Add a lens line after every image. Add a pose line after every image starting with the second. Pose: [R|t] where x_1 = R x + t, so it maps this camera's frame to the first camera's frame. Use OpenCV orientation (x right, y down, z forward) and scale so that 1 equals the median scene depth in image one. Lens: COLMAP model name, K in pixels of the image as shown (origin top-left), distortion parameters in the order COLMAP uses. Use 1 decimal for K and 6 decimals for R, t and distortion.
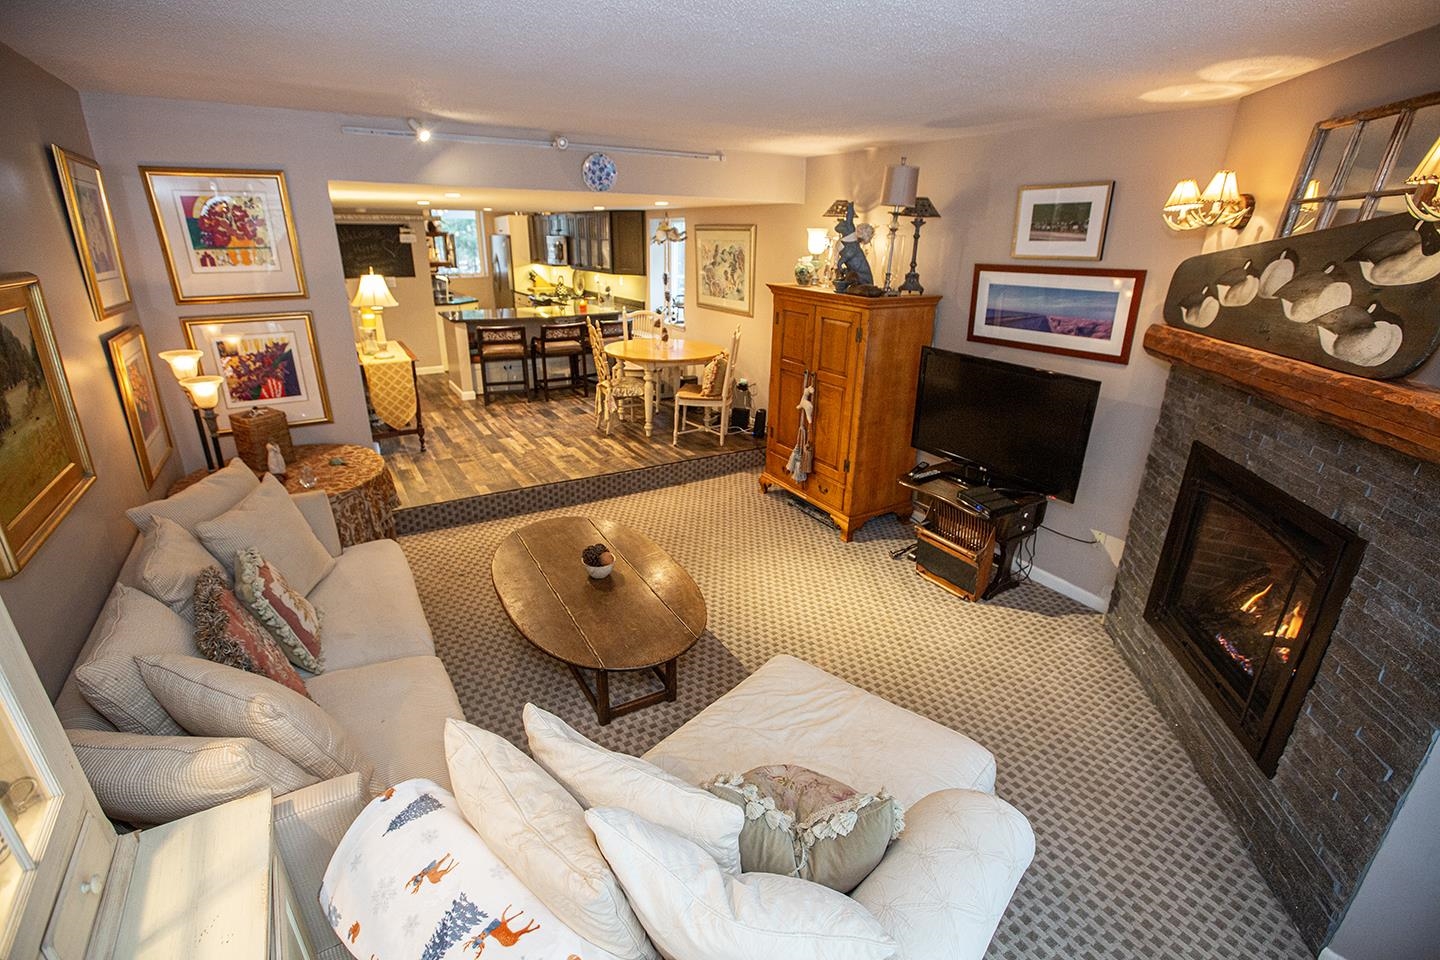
lens RADIAL K [[653.3, 0, 713.8], [0, 653.3, 479.5], [0, 0, 1]] dist [-0.000363, 0.000866]
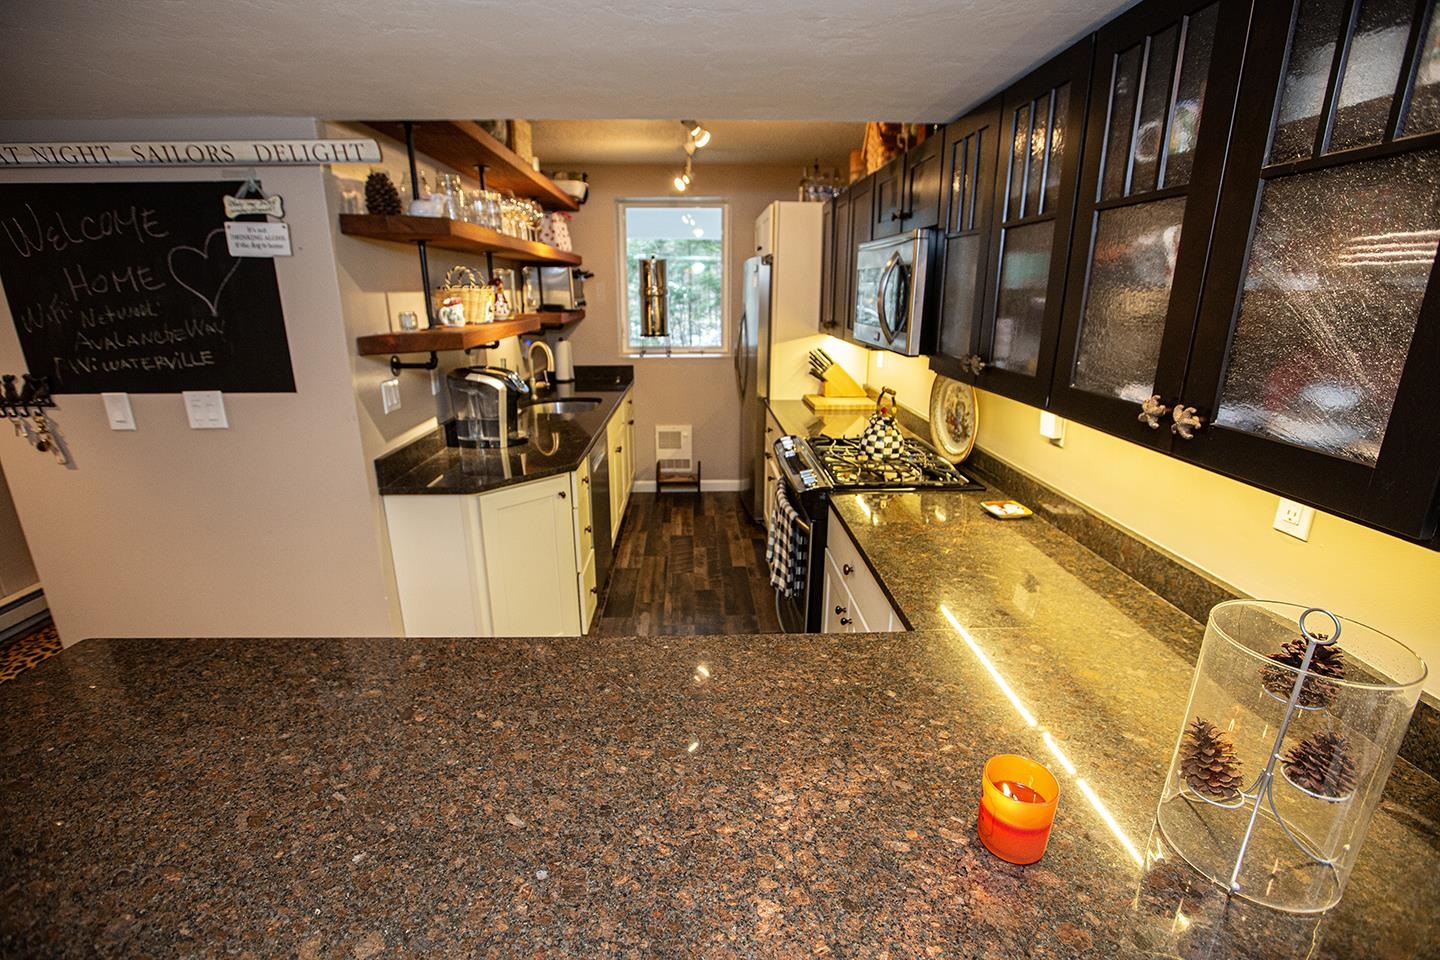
lens RADIAL K [[653.3, 0, 716.6], [0, 653.3, 476.5], [0, 0, 1]] dist [-0.000363, 0.000866]
pose [[0.869768, 0.114737, -0.479936, -0.191897], [-0.156060, 0.986631, -0.046950, -0.296076], [0.468133, 0.115734, 0.876046, 0.873381]]
